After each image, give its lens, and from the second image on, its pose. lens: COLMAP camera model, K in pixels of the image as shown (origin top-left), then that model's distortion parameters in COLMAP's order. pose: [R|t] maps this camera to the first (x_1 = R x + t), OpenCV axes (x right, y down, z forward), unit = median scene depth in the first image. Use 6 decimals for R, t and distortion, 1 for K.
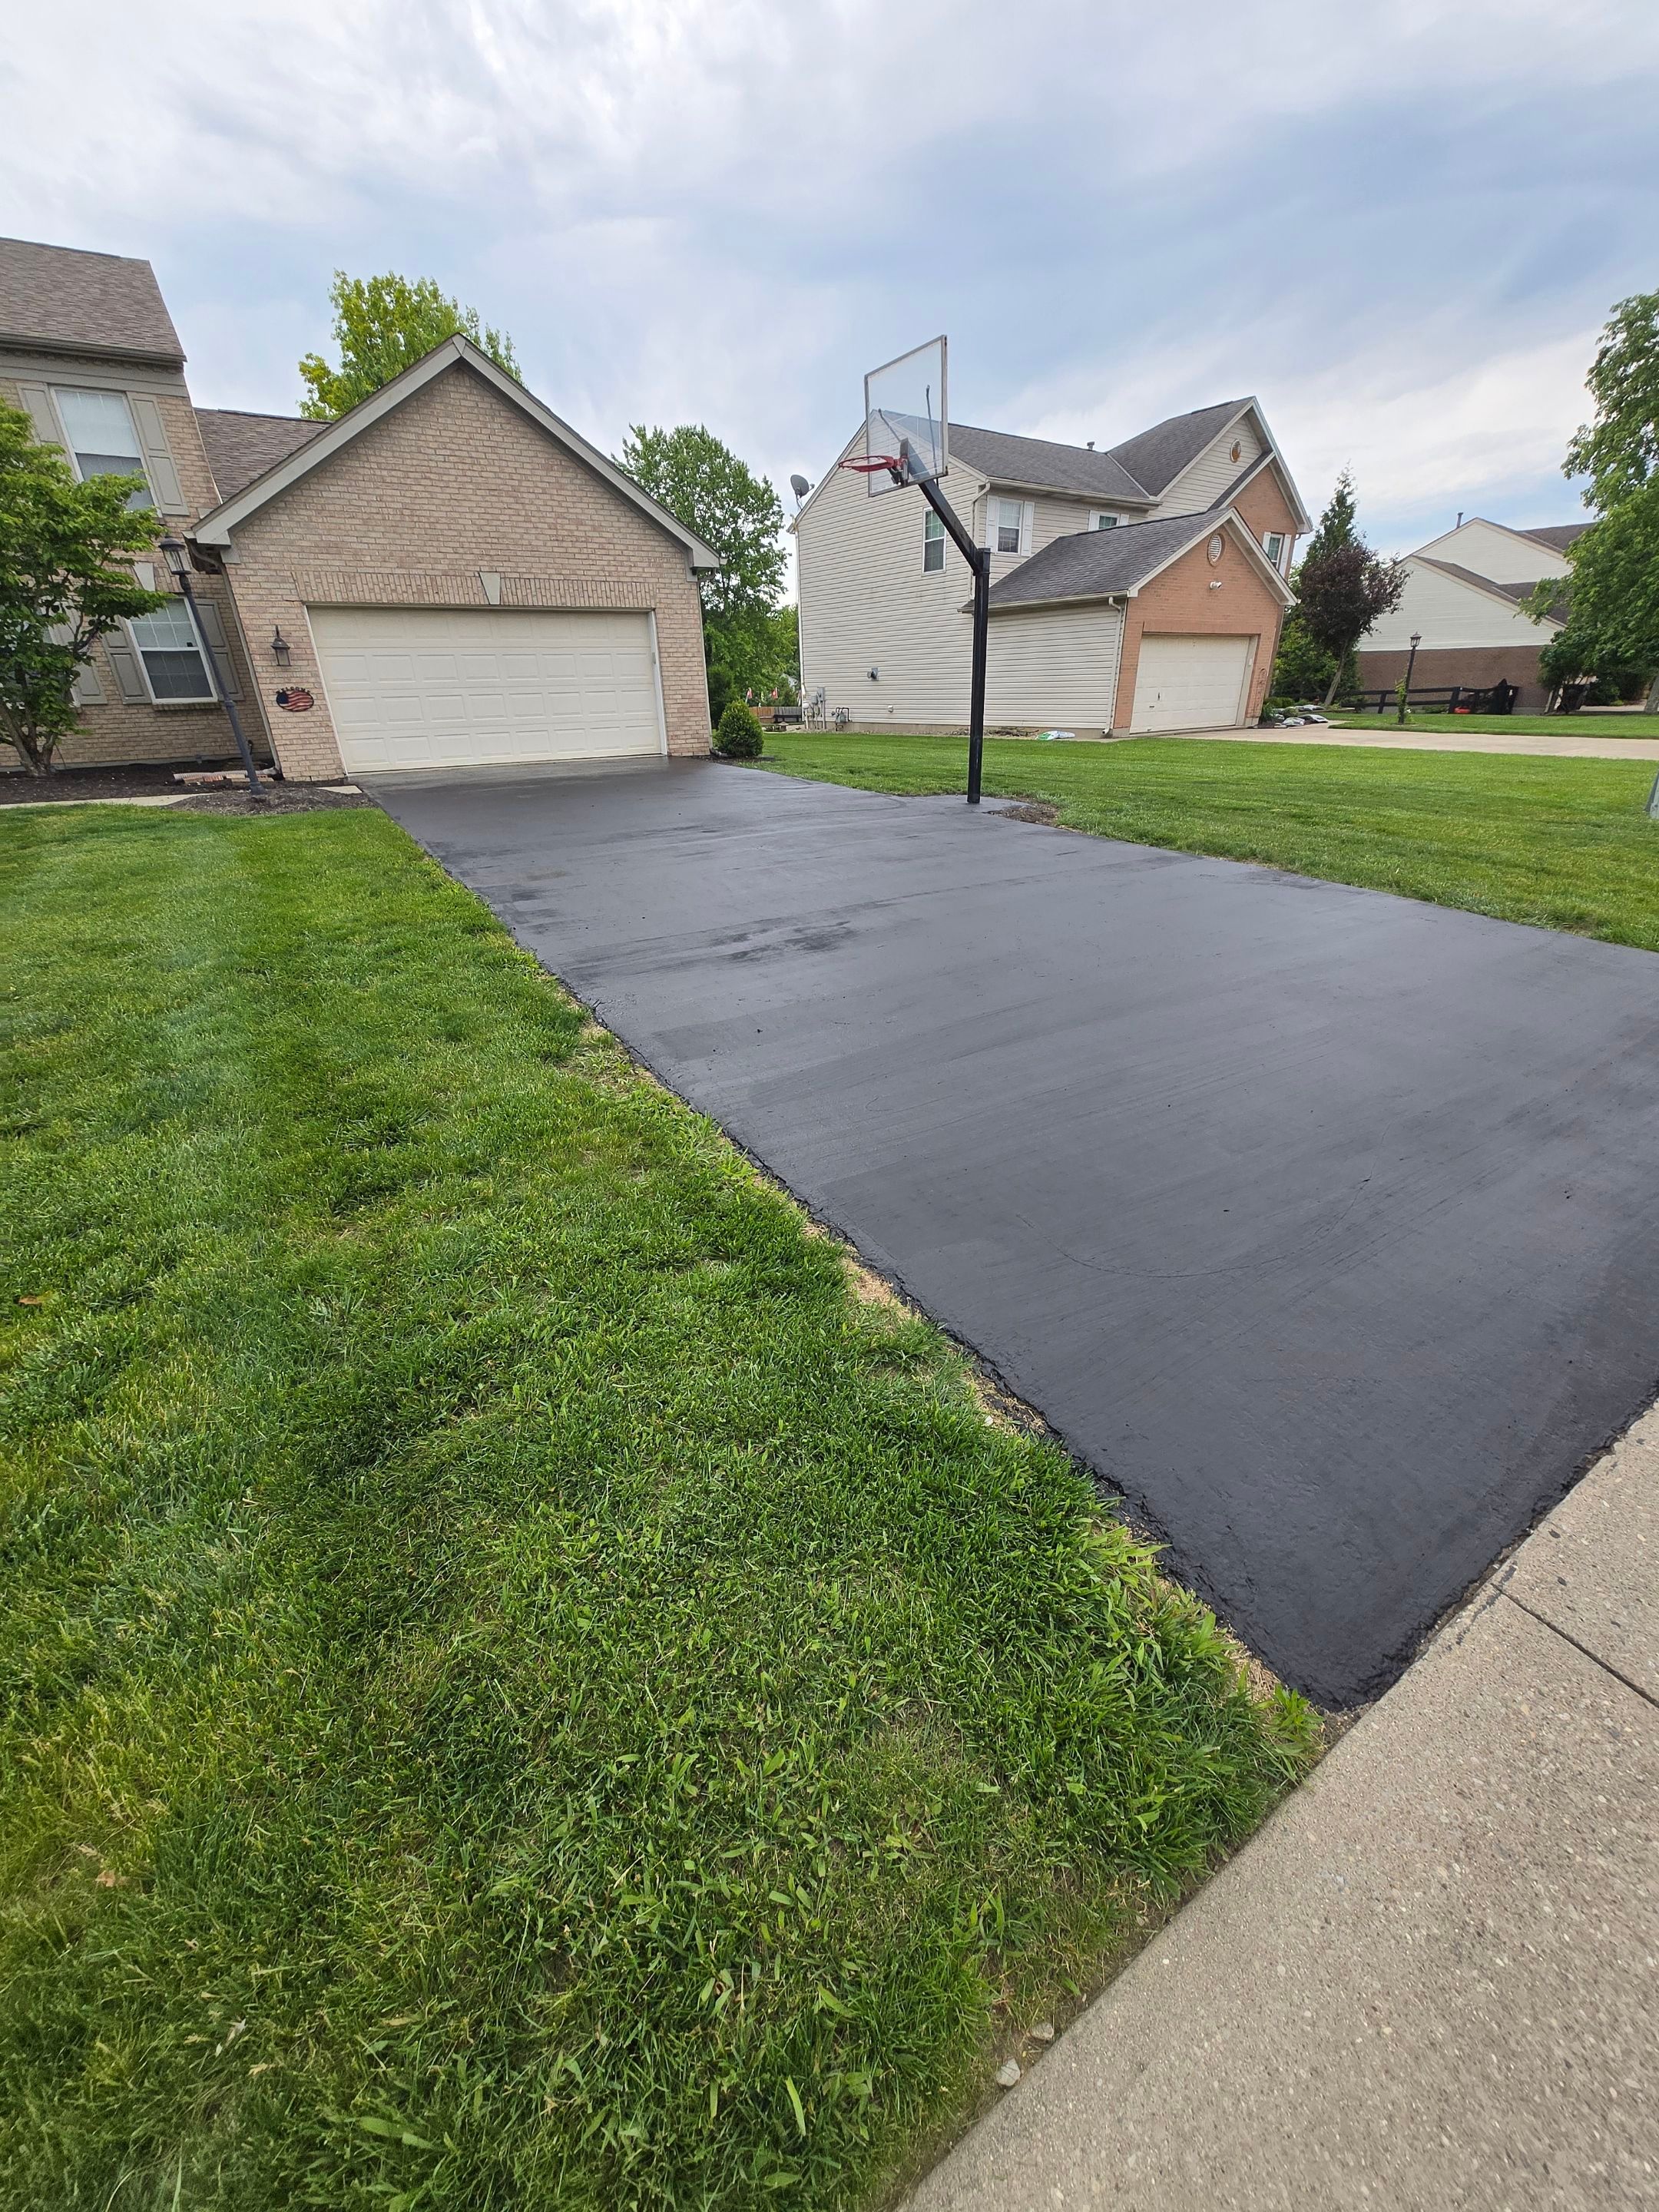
lens RADIAL K [[864.0, 0, 834.1], [0, 864.0, 1095.5], [0, 0, 1]] dist [-0.001418, -0.000679]
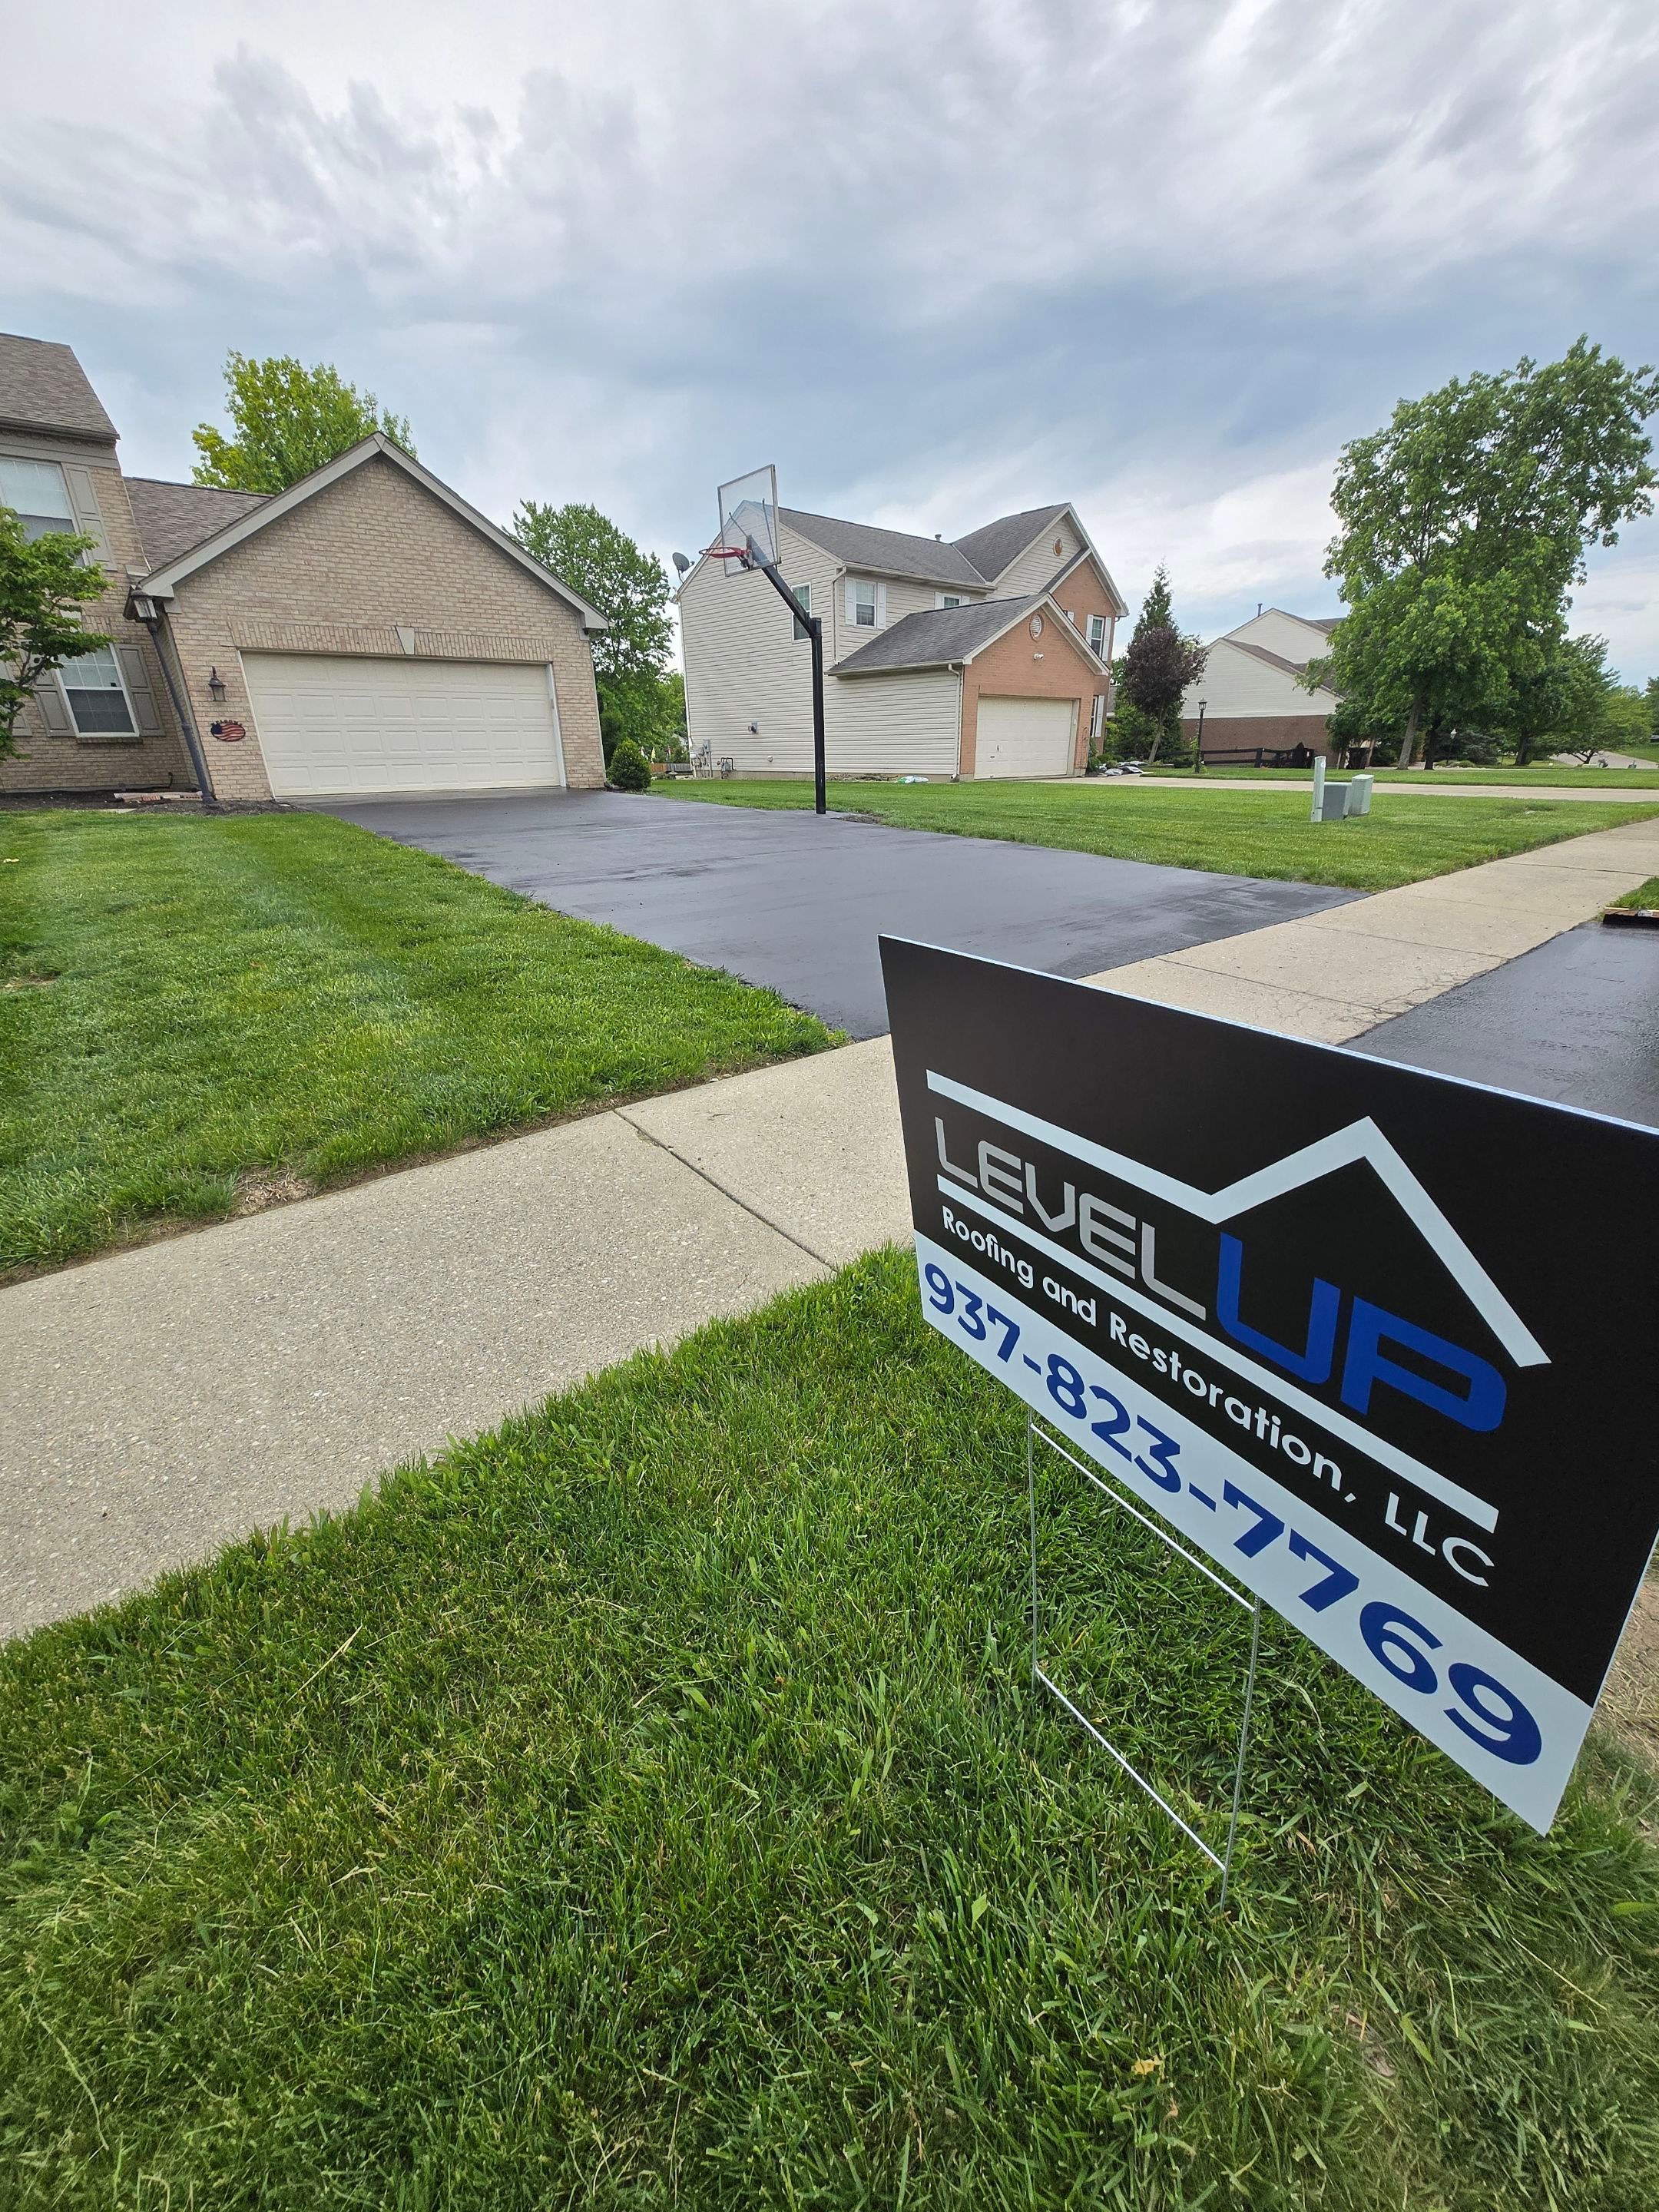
lens RADIAL K [[864.0, 0, 834.5], [0, 864.0, 1097.4], [0, 0, 1]] dist [-0.001418, -0.000679]
pose [[0.993399, -0.032559, 0.109993, 0.014135], [0.039228, 0.997486, -0.059019, 0.067203], [-0.107795, 0.062944, 0.992179, -0.100855]]
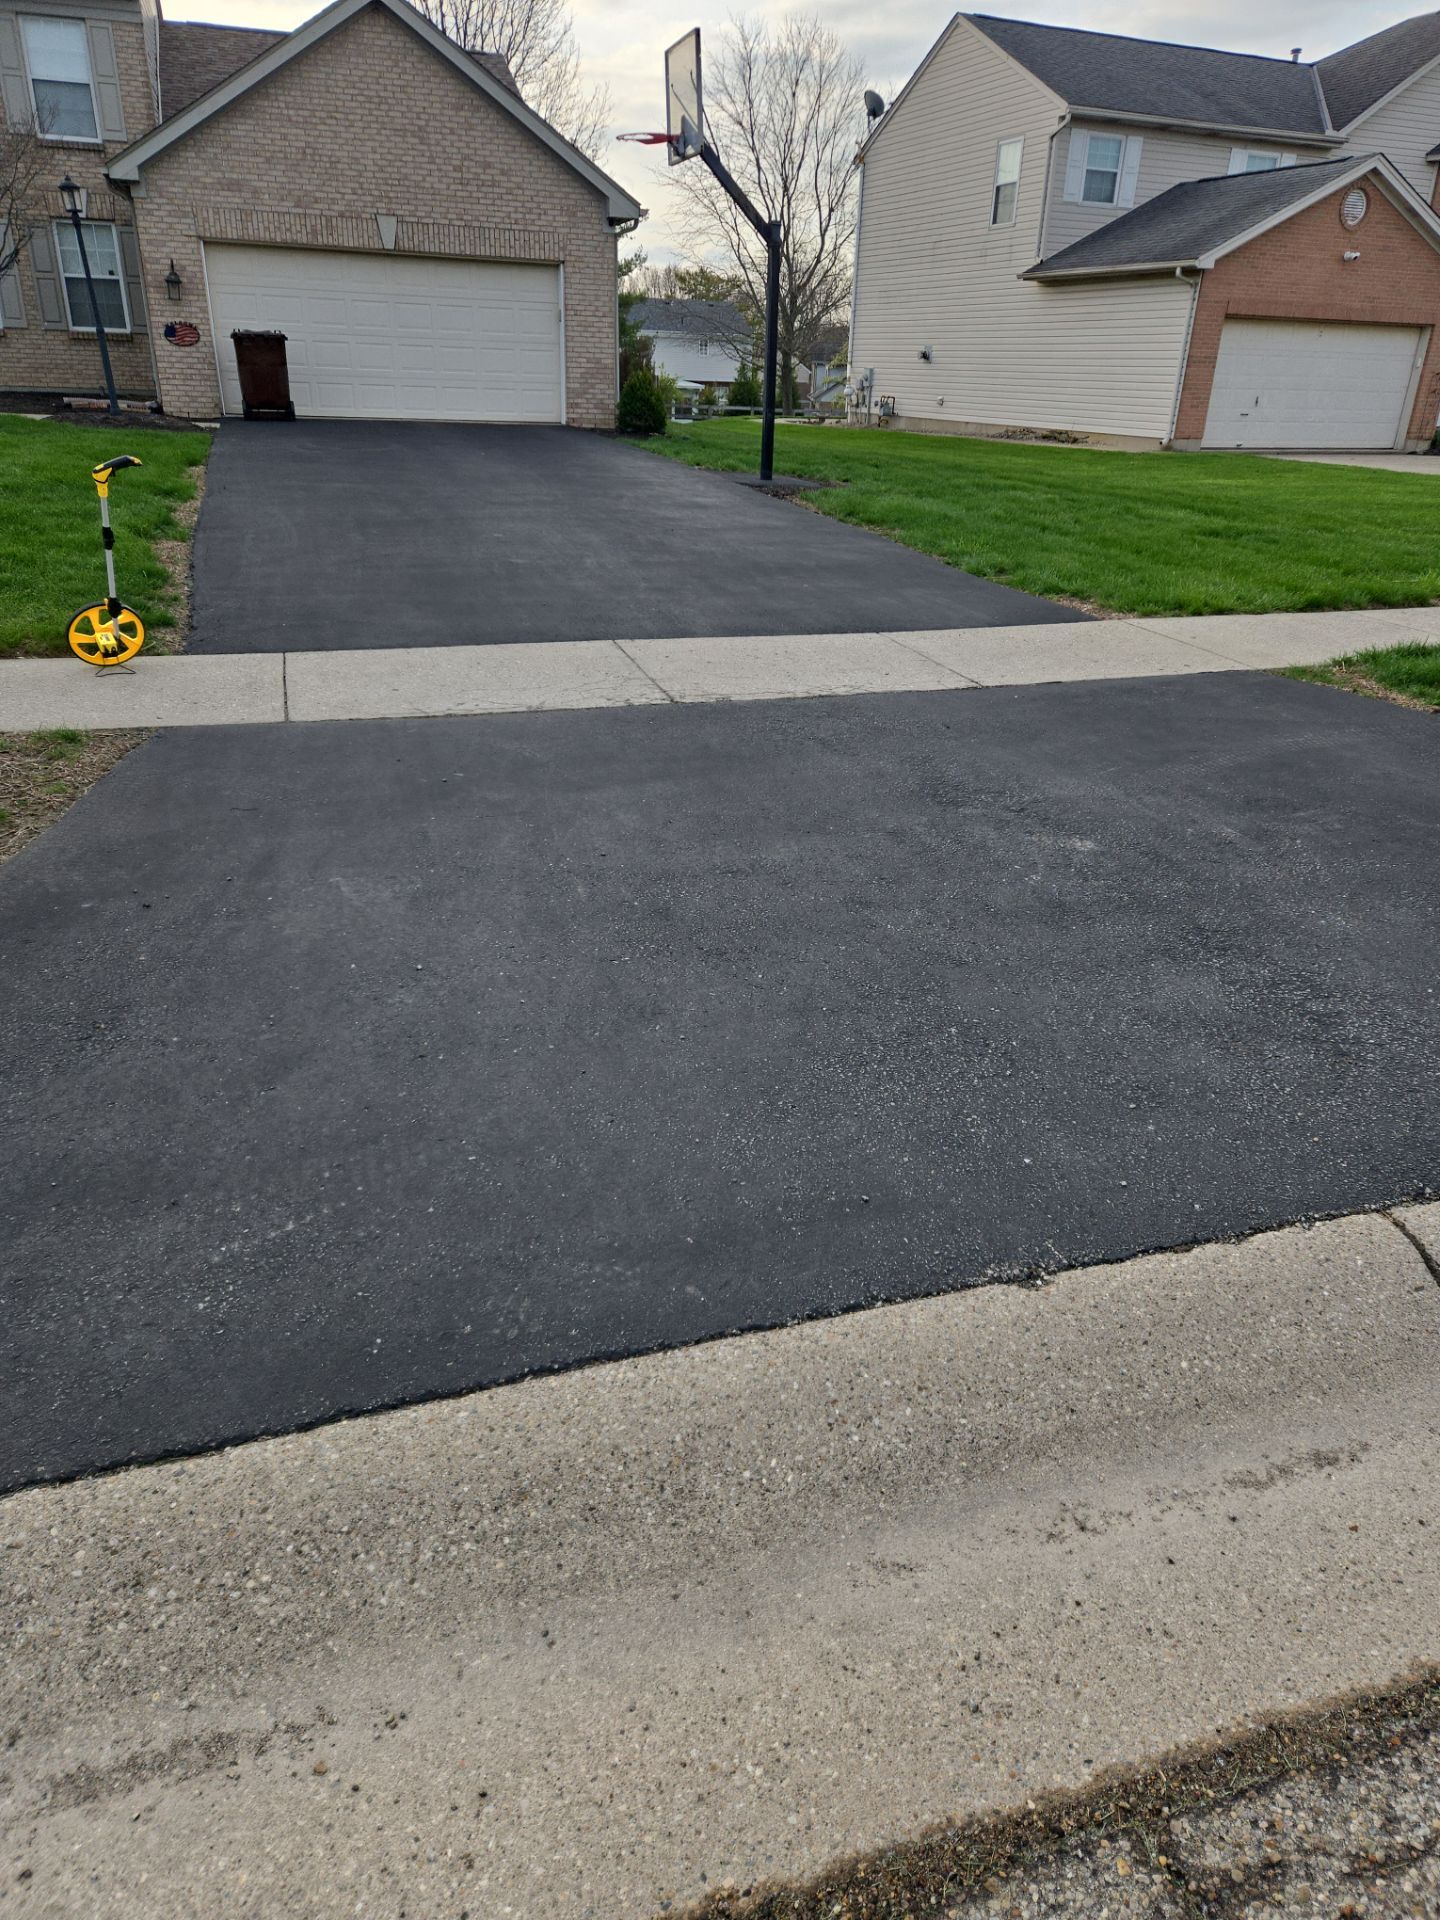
lens RADIAL K [[1307.3, 0, 728.9], [0, 1307.3, 977.5], [0, 0, 1]] dist [0.054476, -0.040956]
pose [[0.968525, 0.150777, -0.198056, 0.233785], [-0.153115, 0.988202, 0.003551, 0.101639], [0.196255, 0.026886, 0.980184, -0.210211]]
